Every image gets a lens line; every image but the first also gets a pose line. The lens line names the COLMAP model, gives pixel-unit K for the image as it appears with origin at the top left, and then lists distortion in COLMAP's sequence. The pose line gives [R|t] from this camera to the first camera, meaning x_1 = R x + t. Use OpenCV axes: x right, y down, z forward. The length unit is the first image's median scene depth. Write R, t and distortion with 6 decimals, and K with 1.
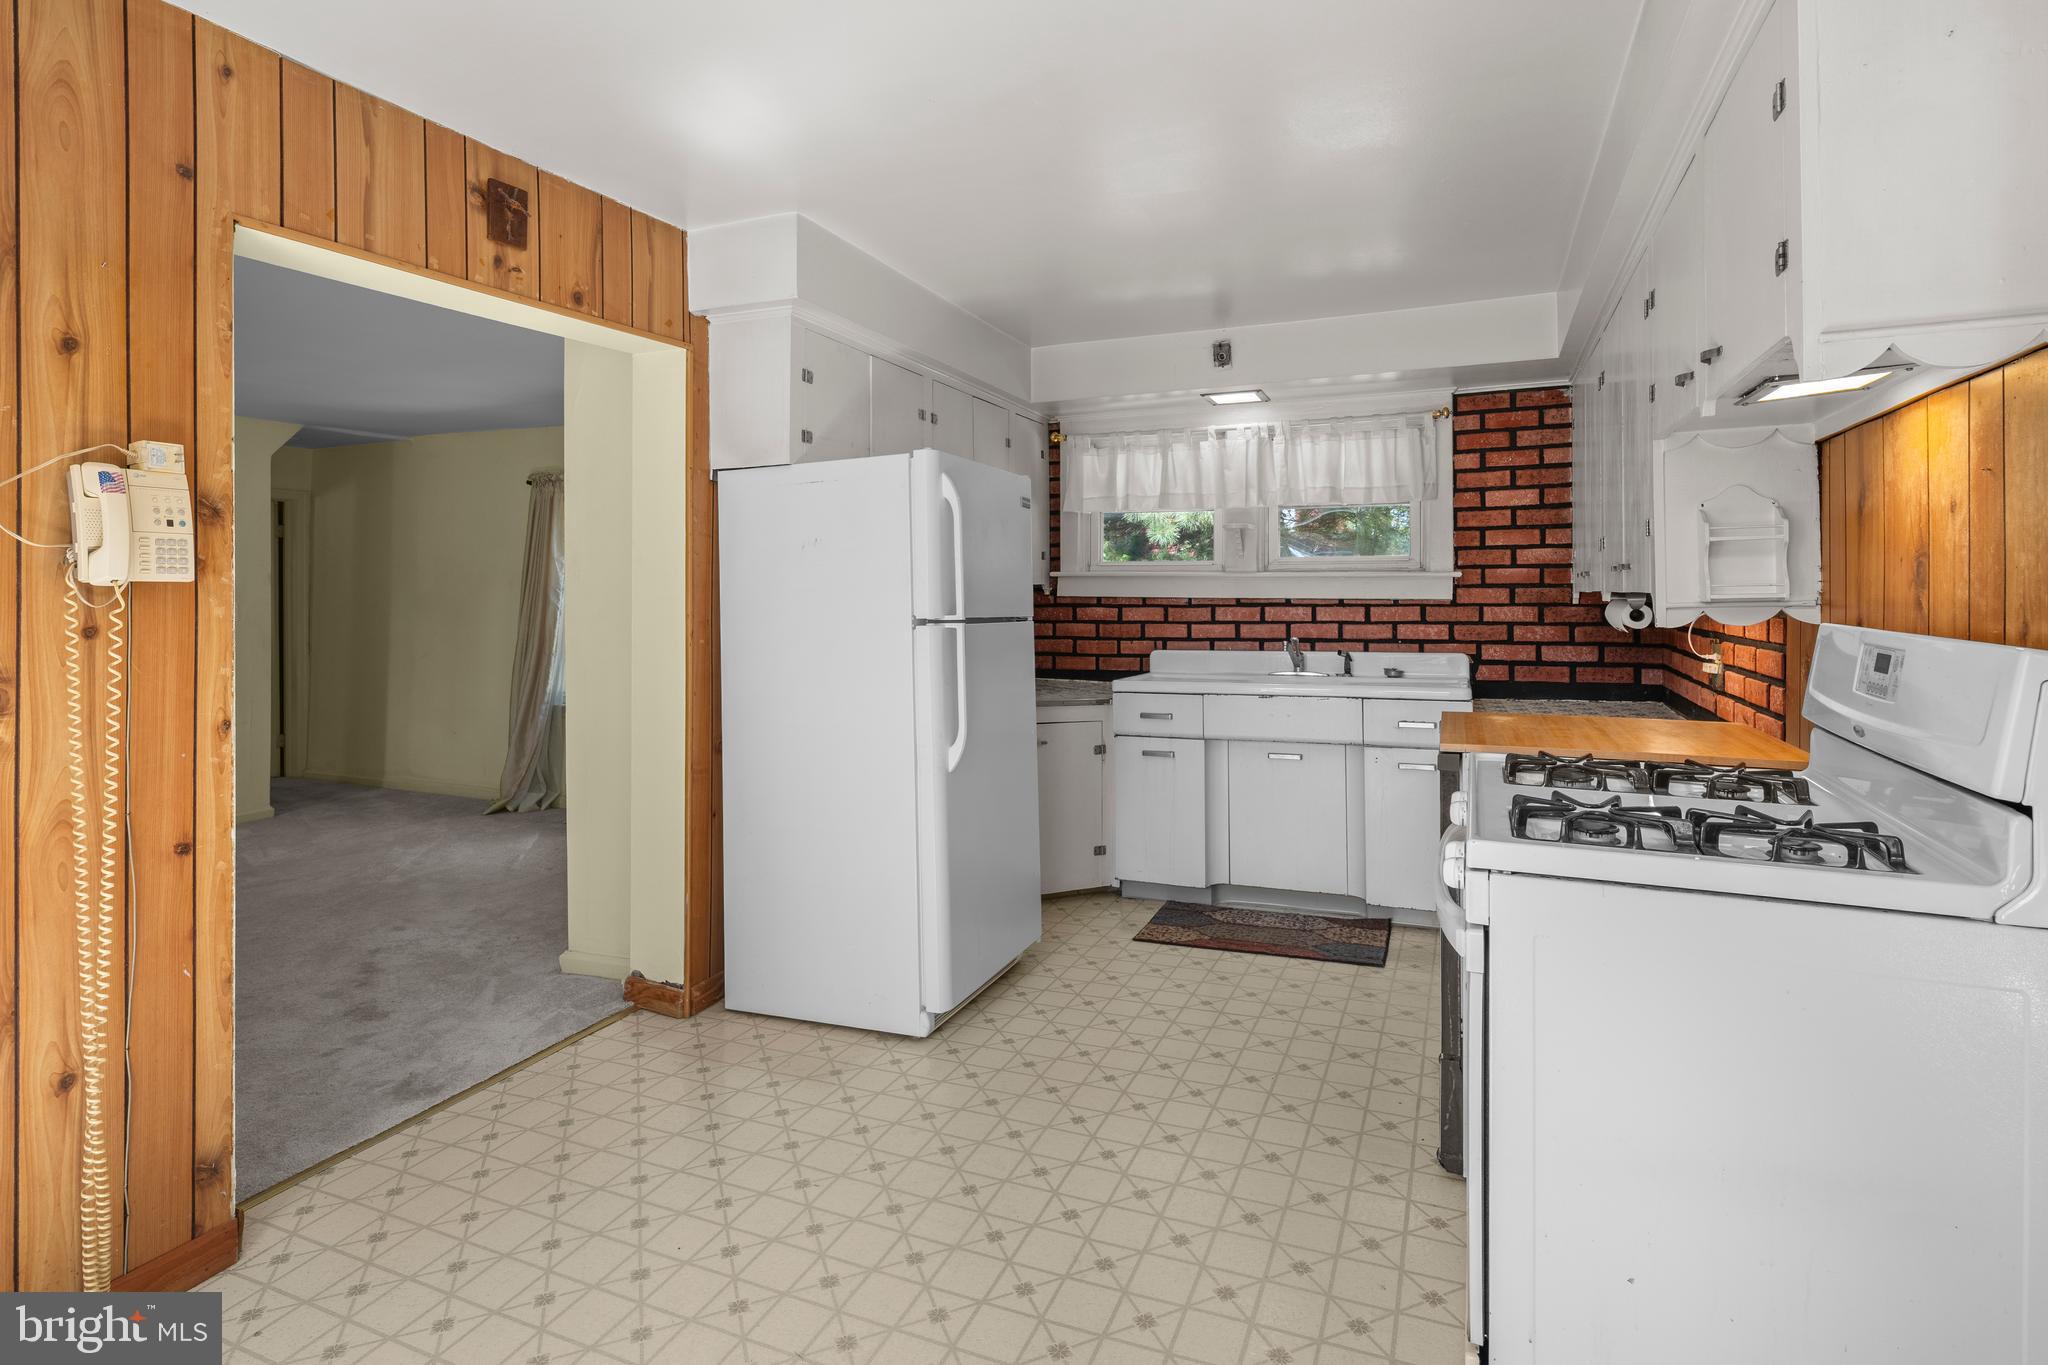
lens RADIAL K [[1019.6, 0, 1033.8], [0, 1019.6, 586.8], [0, 0, 1]] dist [0.003220, -0.000218]
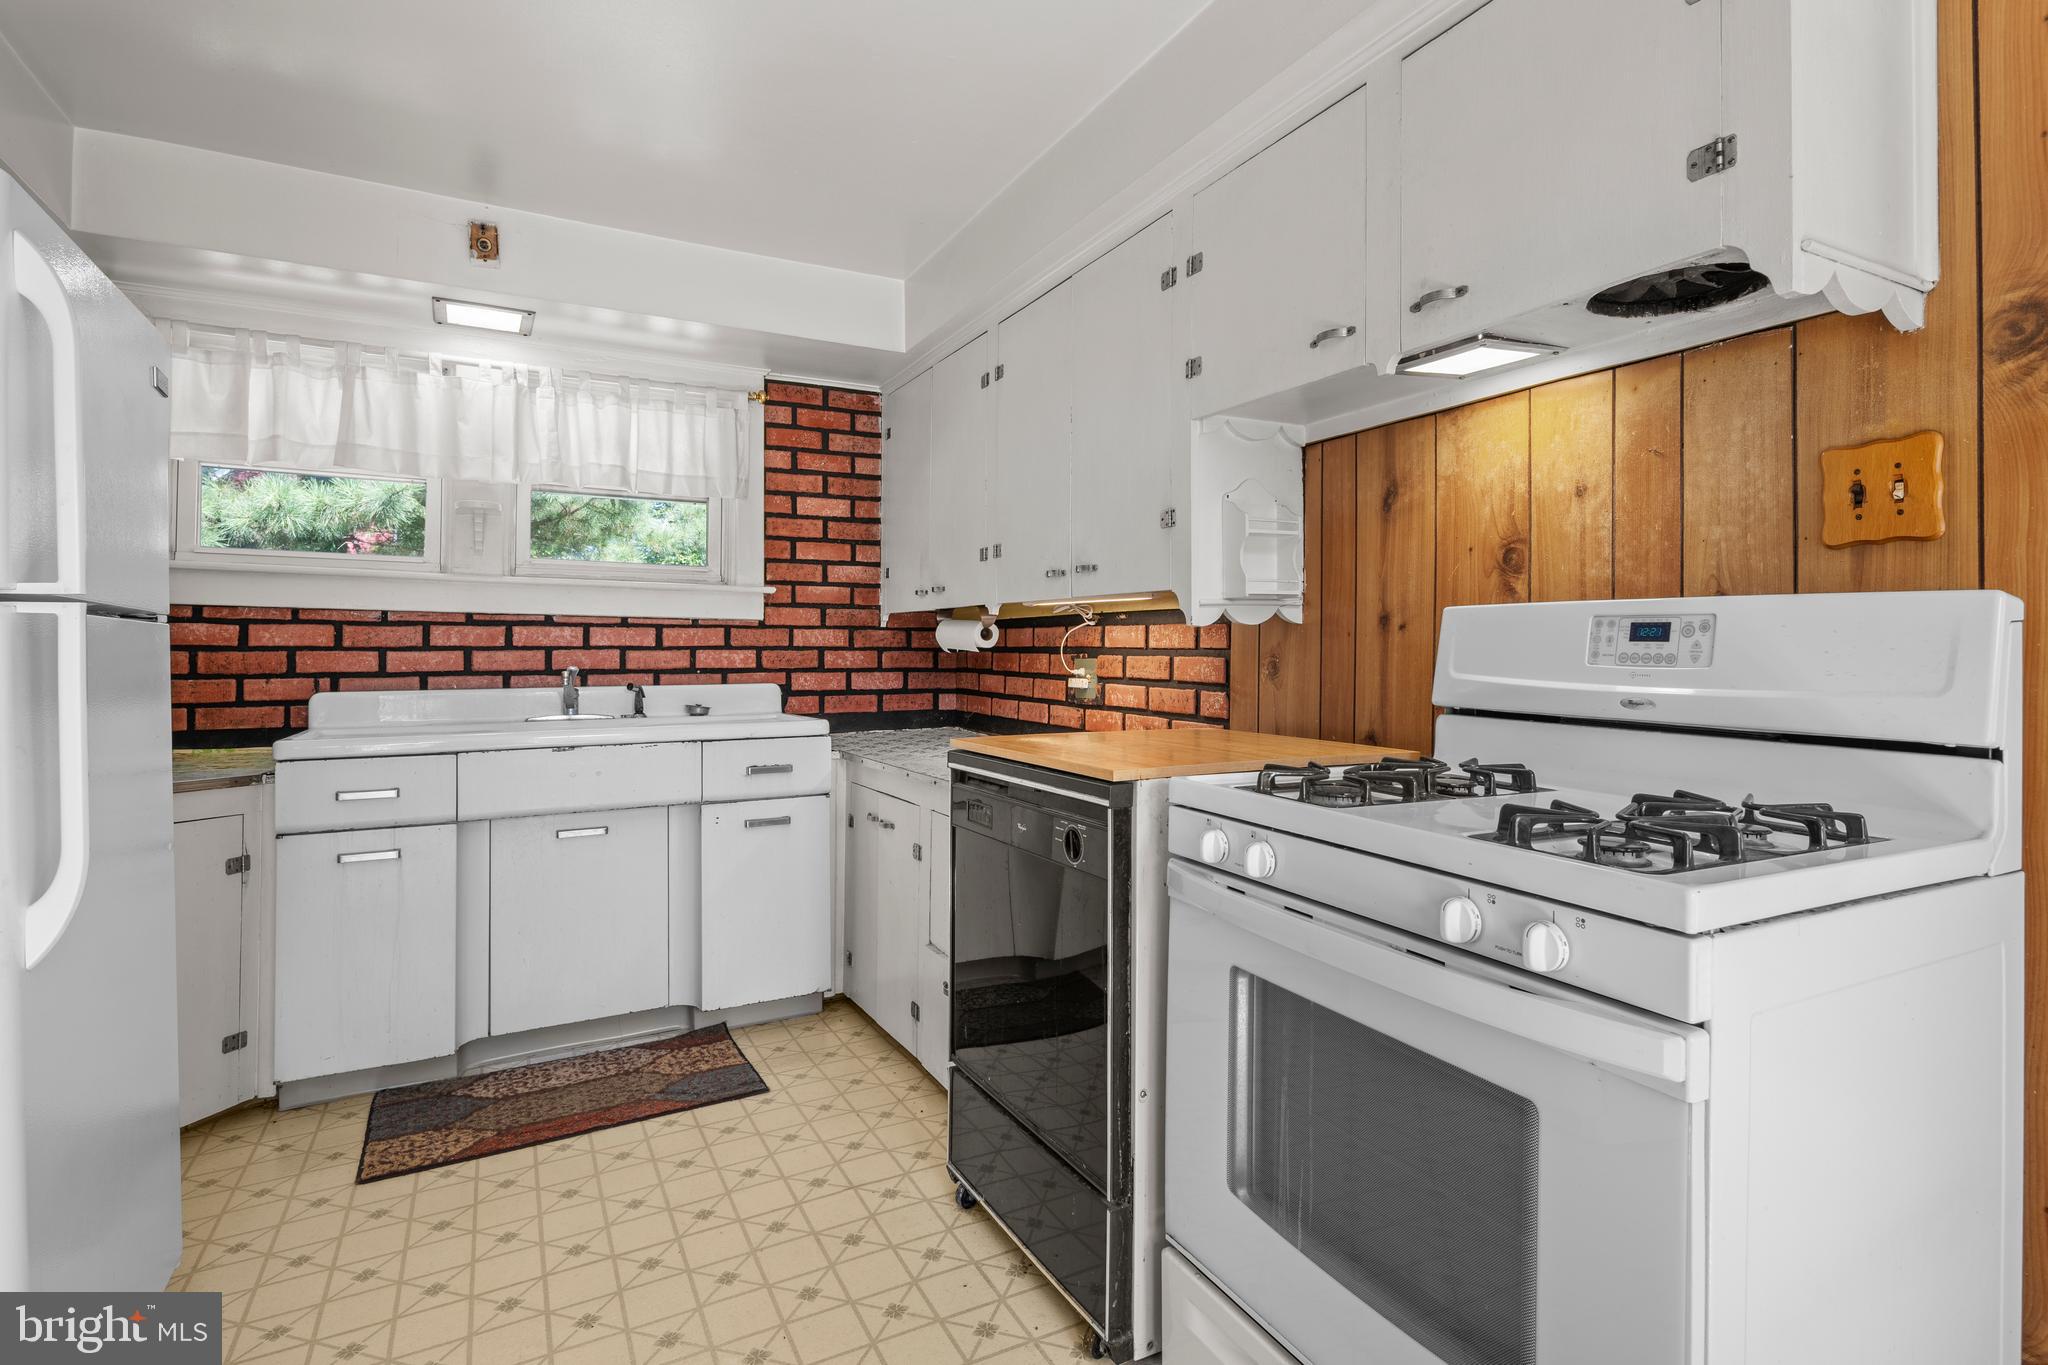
lens RADIAL K [[1014.6, 0, 1037.0], [0, 1014.6, 636.0], [0, 0, 1]] dist [0.001386, -0.001596]
pose [[0.629843, 0.017158, 0.776533, -0.097667], [-0.011099, 0.999853, -0.013090, 0.034263], [-0.776643, -0.000375, 0.629941, 0.296663]]
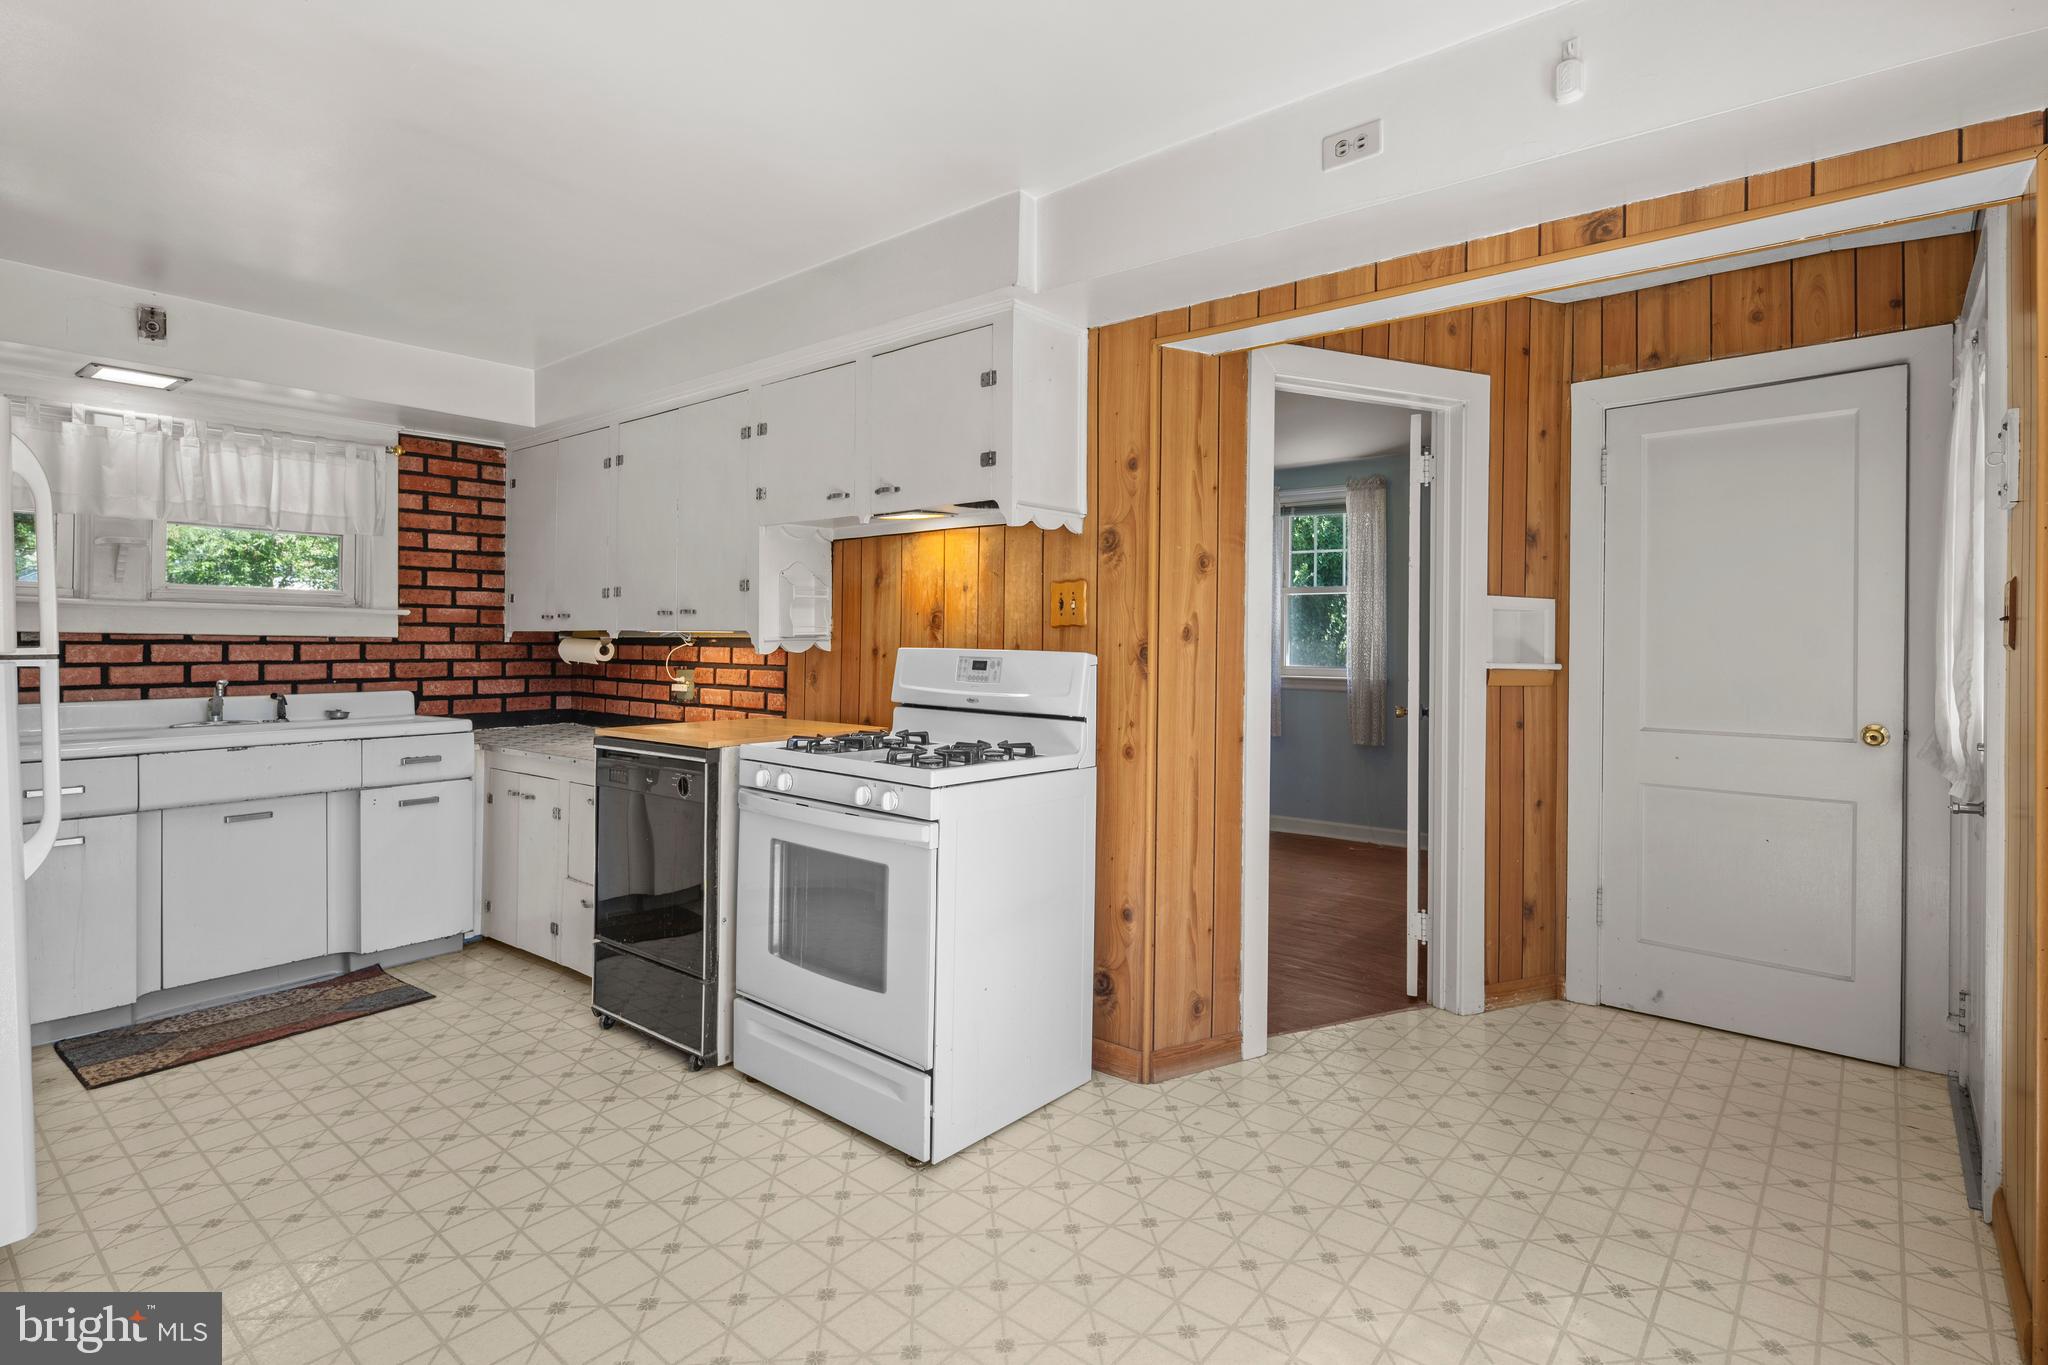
lens RADIAL K [[1004.4, 0, 1038.2], [0, 1004.4, 634.9], [0, 0, 1]] dist [0.001639, -0.004632]
pose [[0.280358, 0.013442, 0.959801, -0.361030], [-0.013316, 0.999860, -0.010113, 0.011672], [-0.959803, -0.009946, 0.280498, 0.118454]]
